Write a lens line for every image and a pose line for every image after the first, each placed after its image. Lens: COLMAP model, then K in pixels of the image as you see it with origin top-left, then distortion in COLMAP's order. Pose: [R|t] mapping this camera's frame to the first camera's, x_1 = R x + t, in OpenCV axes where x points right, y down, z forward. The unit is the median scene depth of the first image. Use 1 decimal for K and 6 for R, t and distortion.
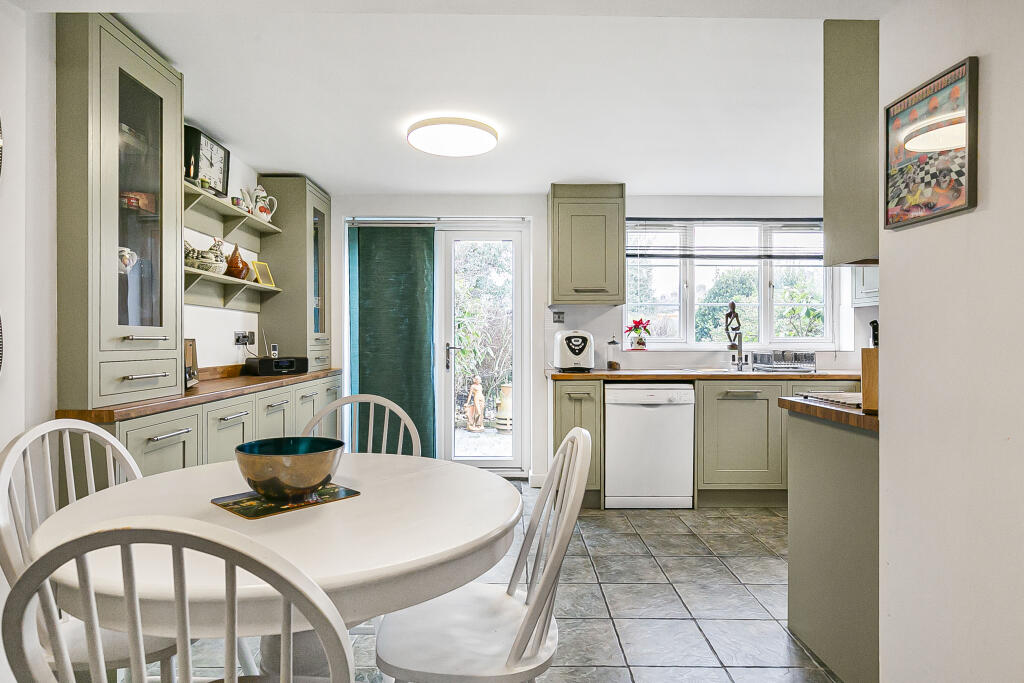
lens RADIAL K [[555.0, 0, 510.6], [0, 555.0, 339.5], [0, 0, 1]] dist [0.005378, 0.001050]
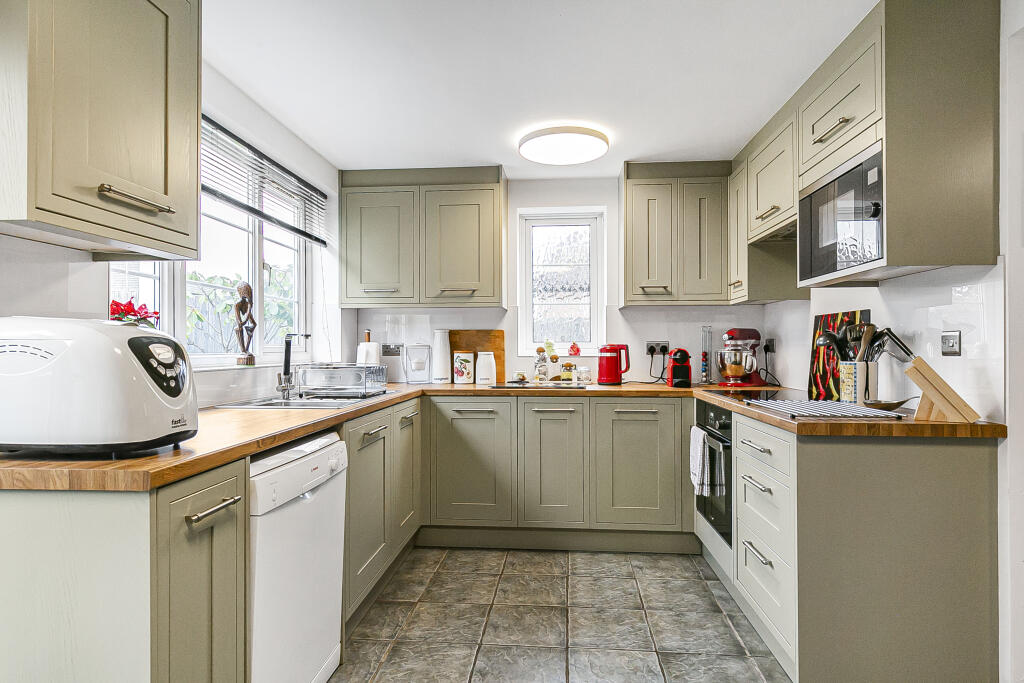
lens RADIAL K [[555.0, 0, 511.1], [0, 555.0, 346.0], [0, 0, 1]] dist [0.005378, 0.001050]
pose [[0.091734, 0.002690, 0.995780, -0.209627], [0.000535, 0.999996, -0.002750, -0.000880], [-0.995783, 0.000785, 0.091732, 0.861132]]
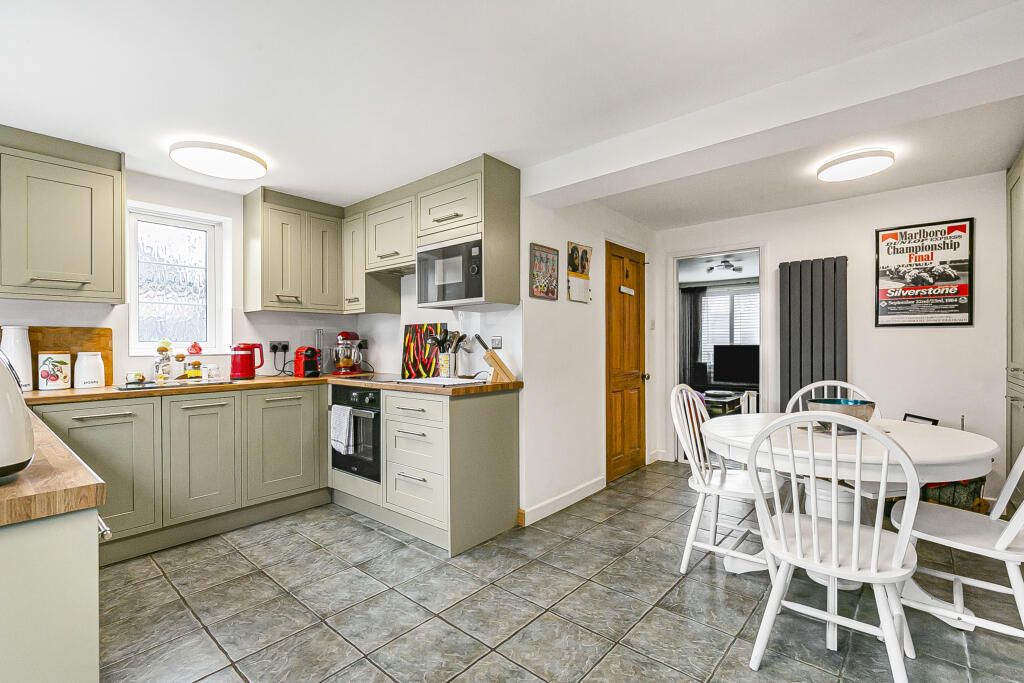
lens RADIAL K [[466.9, 0, 511.5], [0, 466.9, 346.2], [0, 0, 1]] dist [0.005788, 0.000458]
pose [[-0.753521, 0.001992, 0.657421, -0.232654], [0.006153, 0.999973, 0.004022, -0.001513], [-0.657396, 0.007075, -0.753513, 1.132670]]
